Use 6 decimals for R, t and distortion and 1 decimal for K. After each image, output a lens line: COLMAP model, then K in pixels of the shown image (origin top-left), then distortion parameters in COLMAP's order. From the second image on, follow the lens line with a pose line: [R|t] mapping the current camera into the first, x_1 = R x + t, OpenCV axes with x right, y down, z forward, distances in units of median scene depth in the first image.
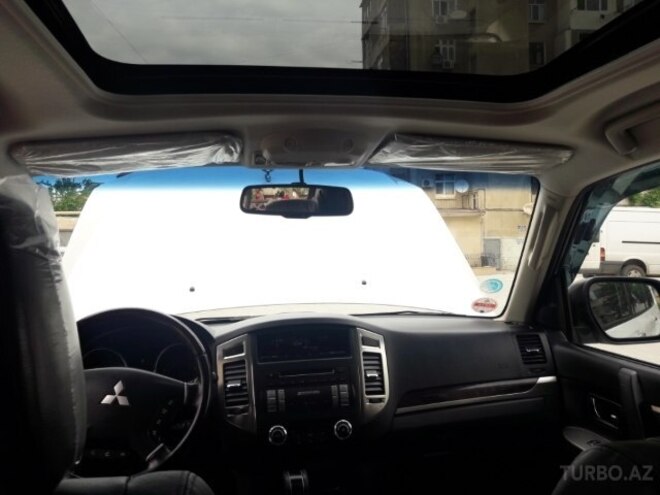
lens RADIAL K [[558.6, 0, 330.0], [0, 558.6, 247.5], [0, 0, 1]] dist [0.004720, -0.001224]
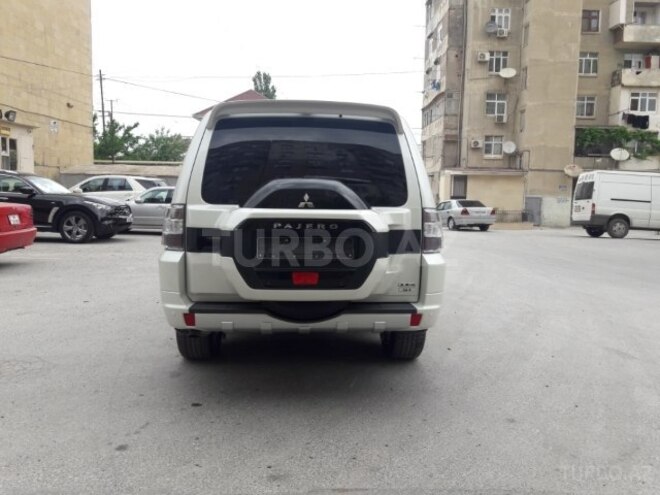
lens RADIAL K [[558.6, 0, 330.0], [0, 558.6, 247.5], [0, 0, 1]] dist [0.004720, -0.001224]
pose [[0.992253, 0.045223, -0.115707, 0.026200], [-0.035912, 0.996041, 0.081323, 0.008104], [0.118927, -0.076537, 0.989949, -0.134275]]
